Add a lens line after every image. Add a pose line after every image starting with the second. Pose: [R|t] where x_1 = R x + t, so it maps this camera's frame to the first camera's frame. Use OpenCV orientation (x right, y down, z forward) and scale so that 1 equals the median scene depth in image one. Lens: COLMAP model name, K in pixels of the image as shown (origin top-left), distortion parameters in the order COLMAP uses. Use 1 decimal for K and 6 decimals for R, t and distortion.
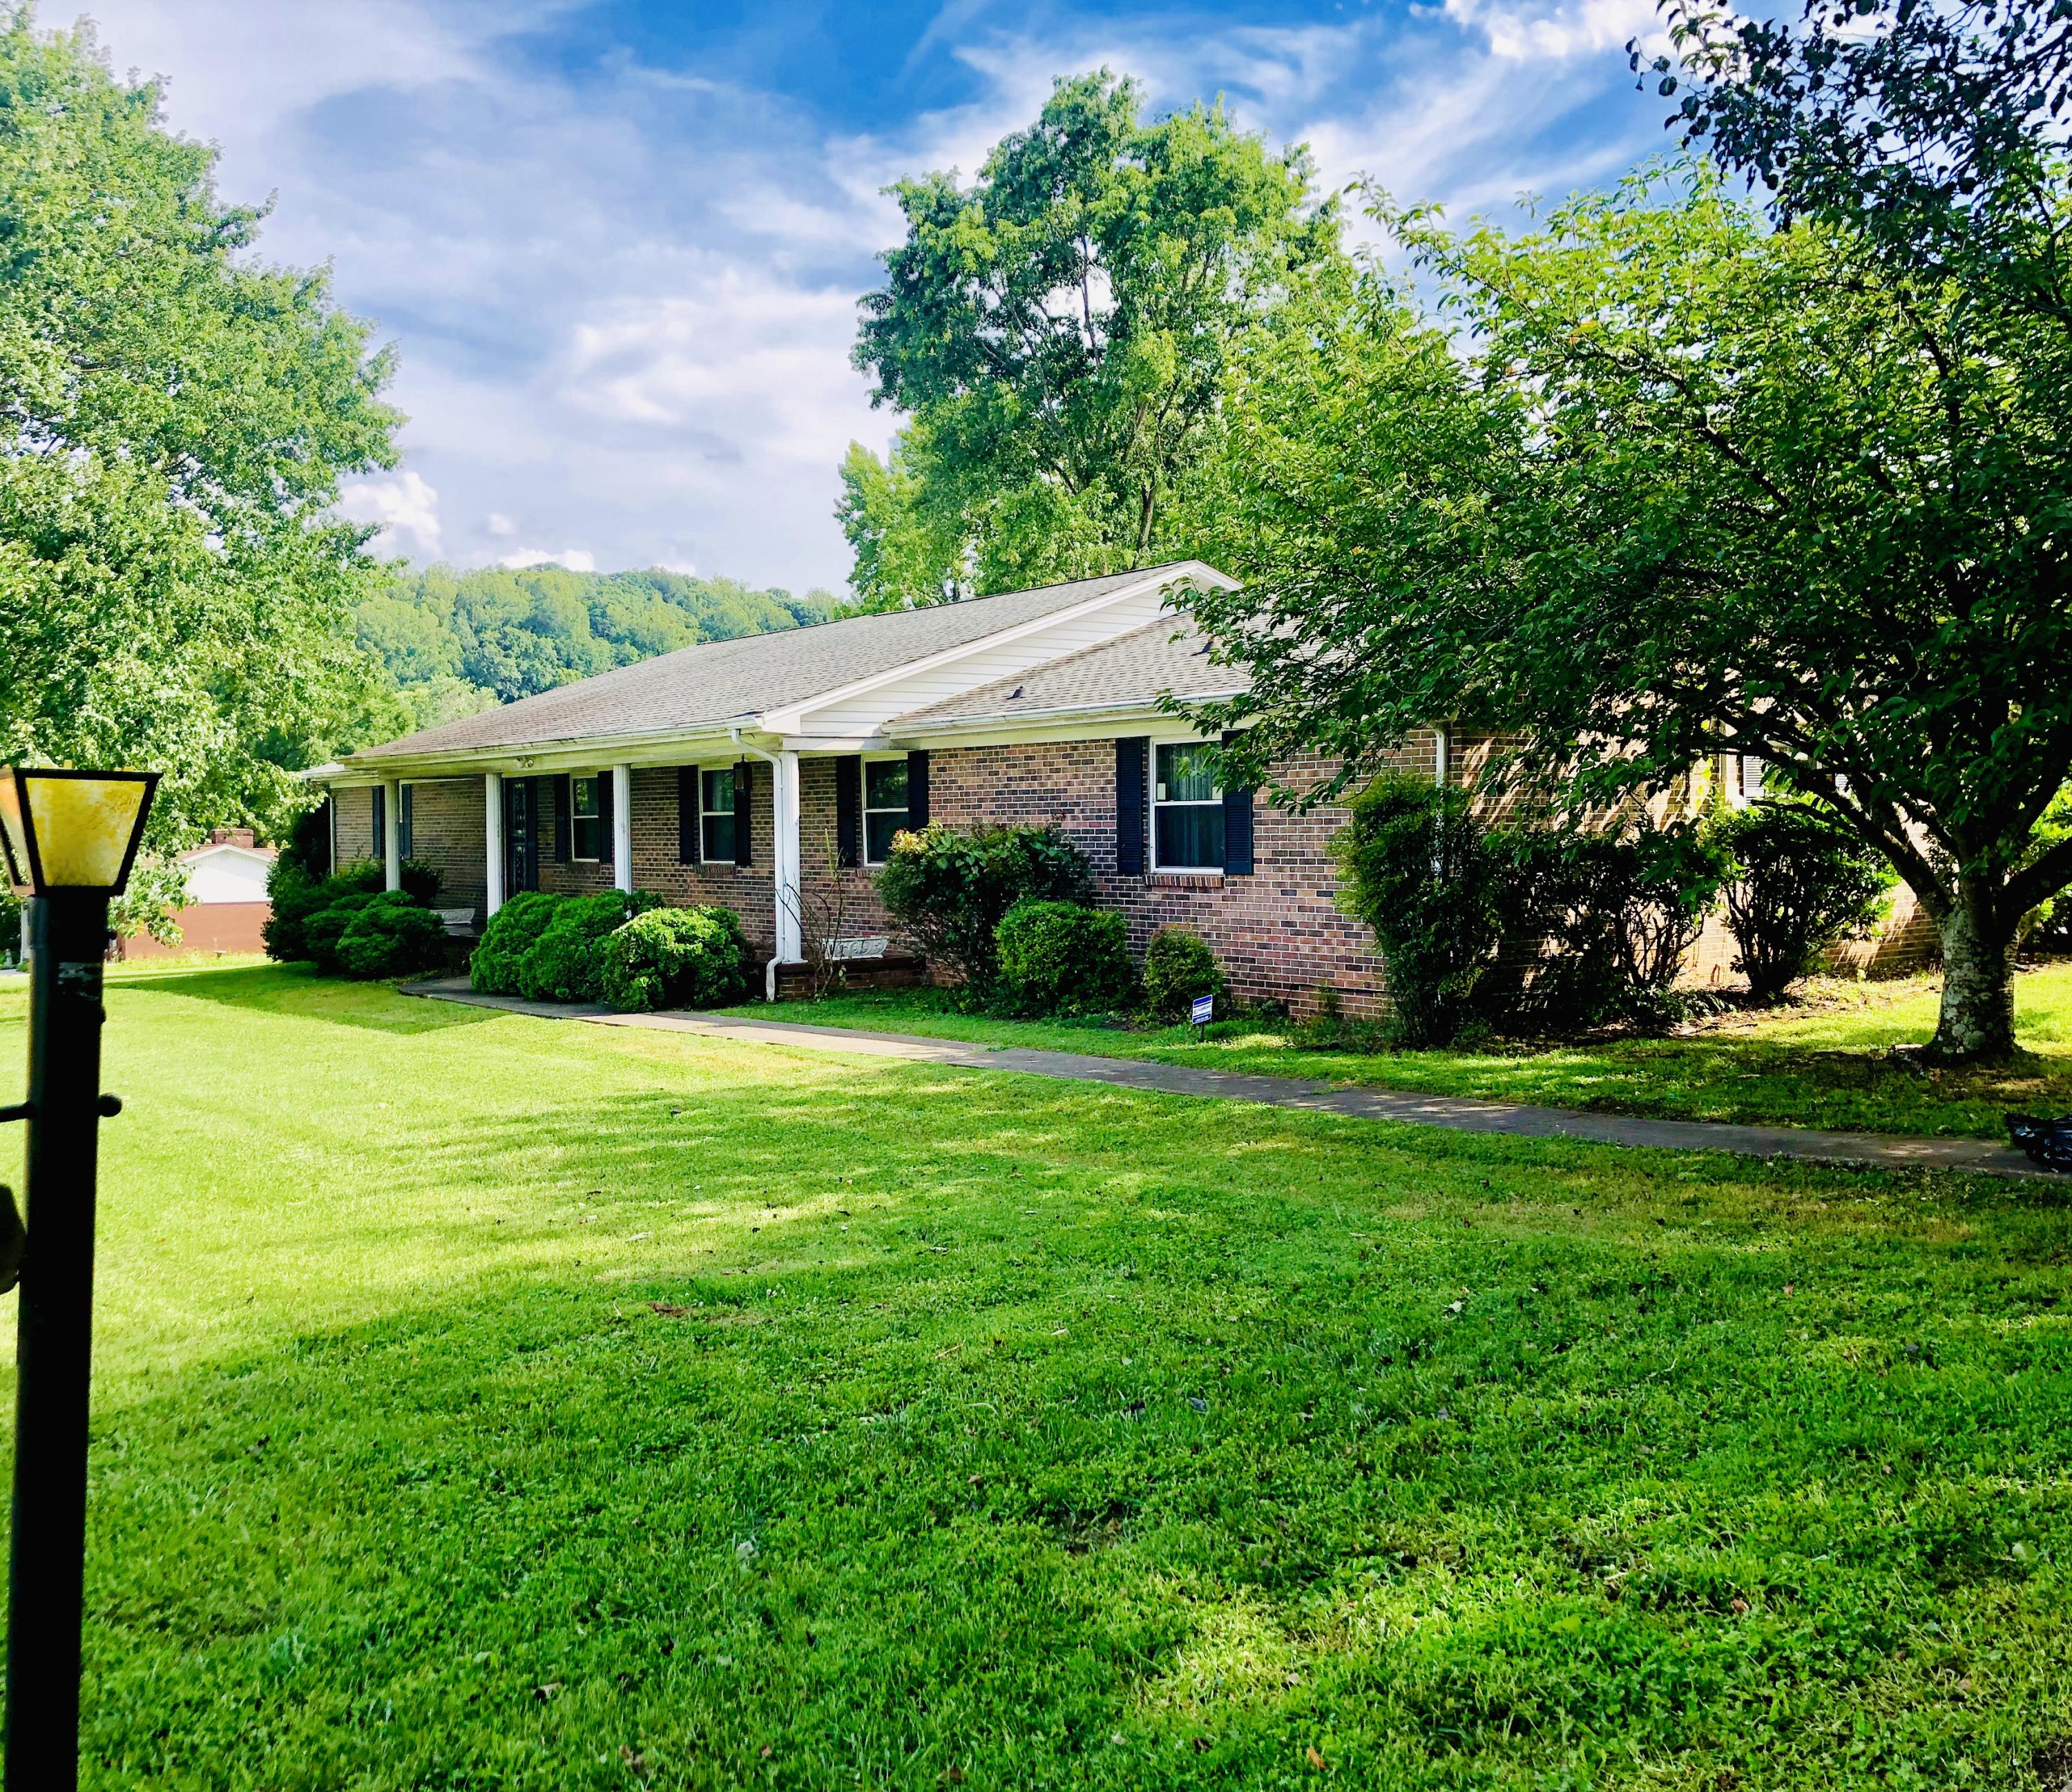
lens RADIAL K [[2188.9, 0, 1036.0], [0, 2188.9, 896.0], [0, 0, 1]] dist [0.194403, 0.000640]
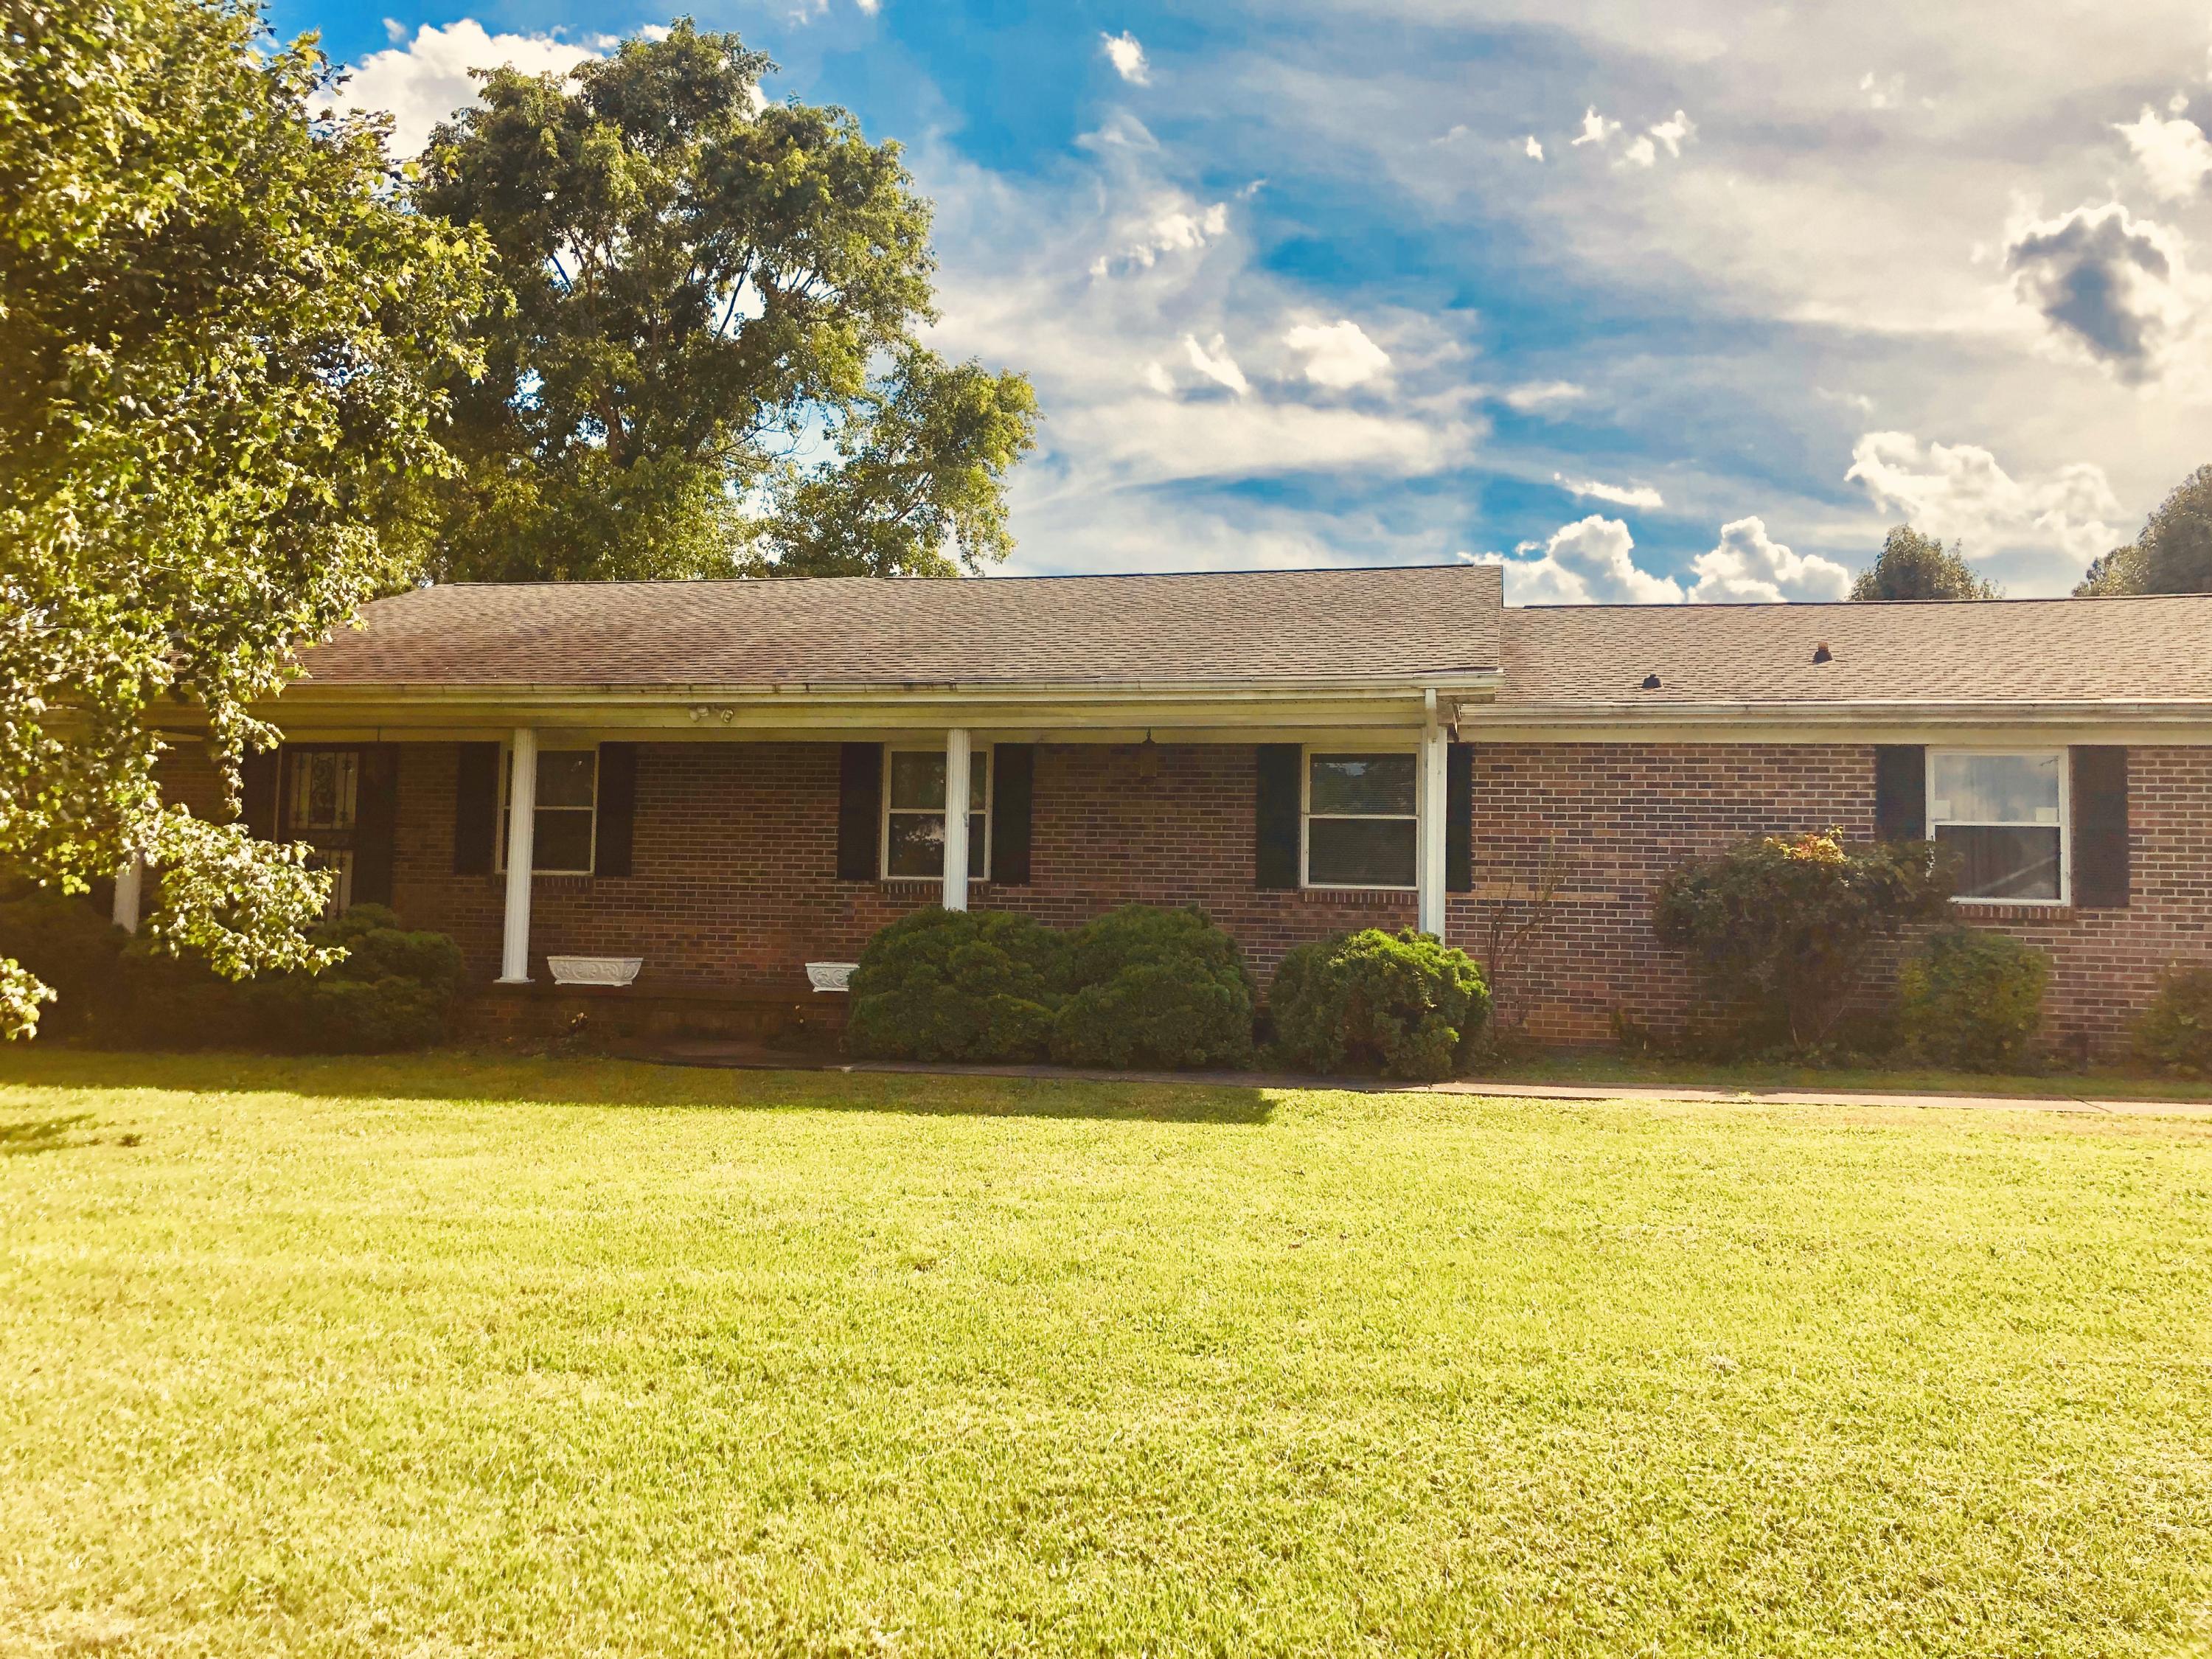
lens RADIAL K [[2097.0, 0, 1104.5], [0, 2097.0, 783.4], [0, 0, 1]] dist [0.031256, -0.070540]
pose [[0.733894, 0.079663, 0.674577, -0.693168], [-0.011023, 0.994365, -0.105436, 0.031205], [-0.679175, 0.069943, 0.730636, 0.564773]]
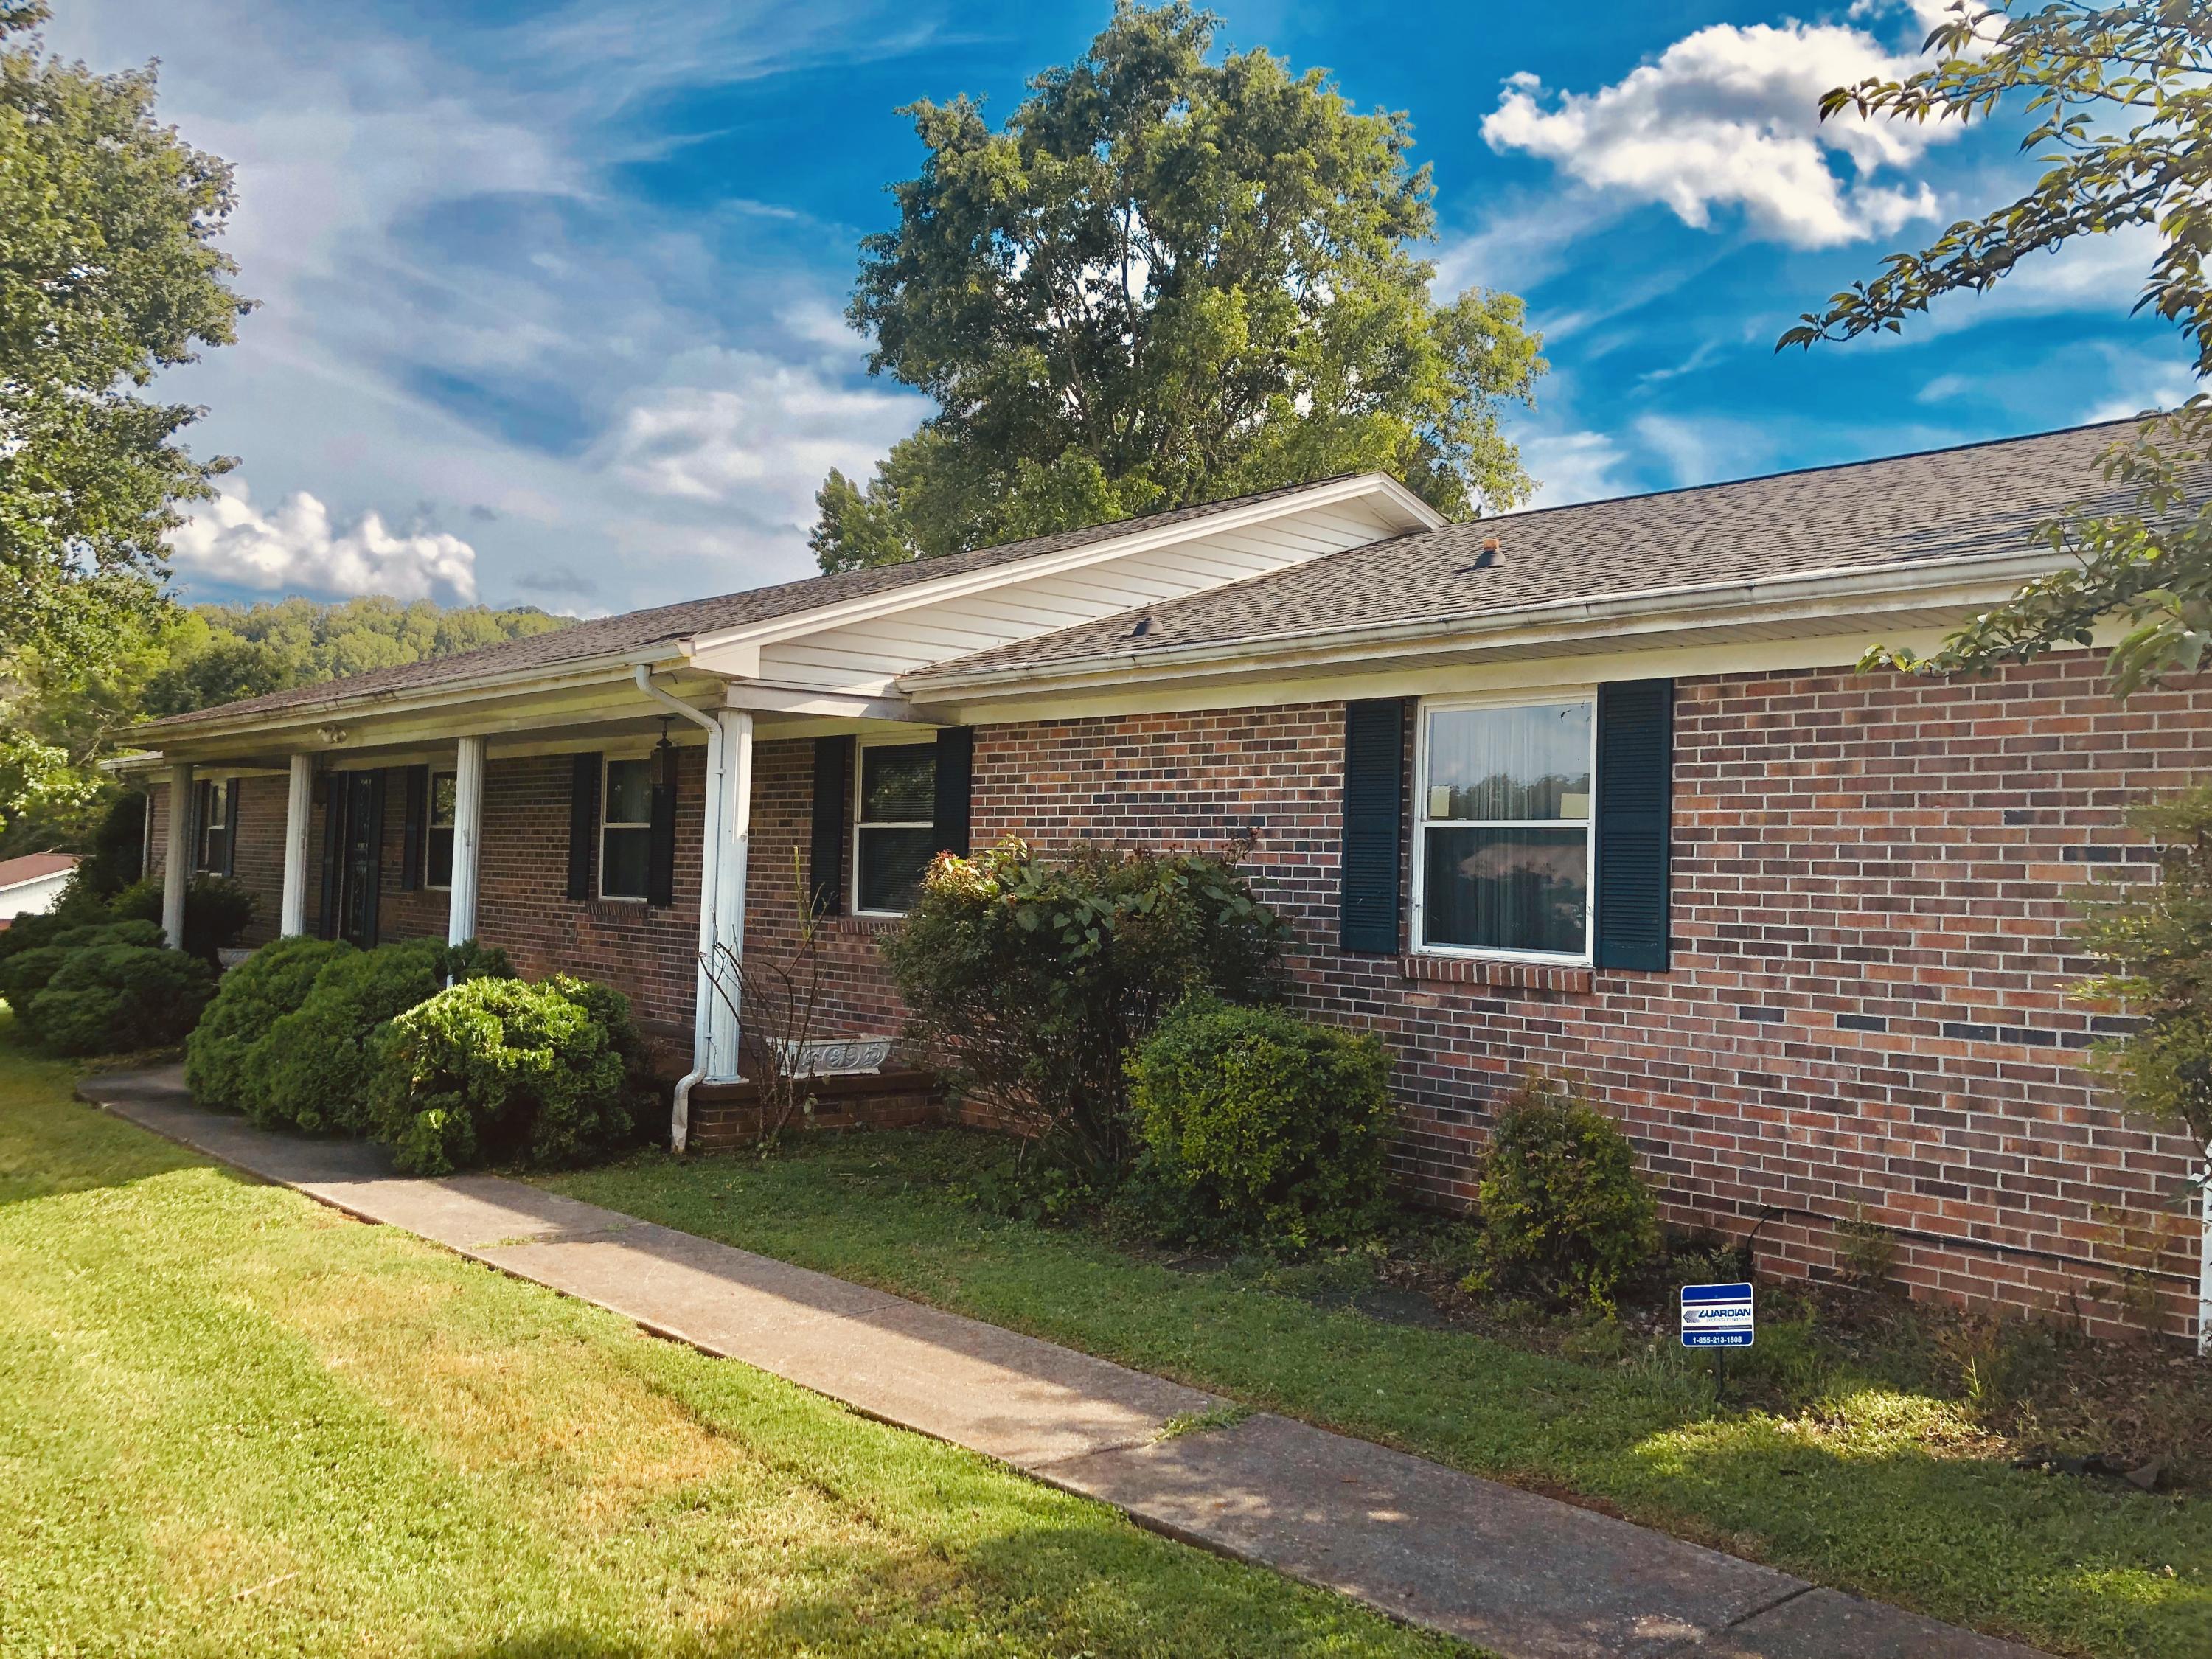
lens RADIAL K [[1995.7, 0, 1099.7], [0, 1995.7, 765.1], [0, 0, 1]] dist [0.127710, -0.398487]
pose [[0.997057, 0.047043, 0.060532, -0.049854], [-0.041465, 0.995050, -0.090313, -0.008460], [-0.064481, 0.087537, 0.994072, 0.479906]]
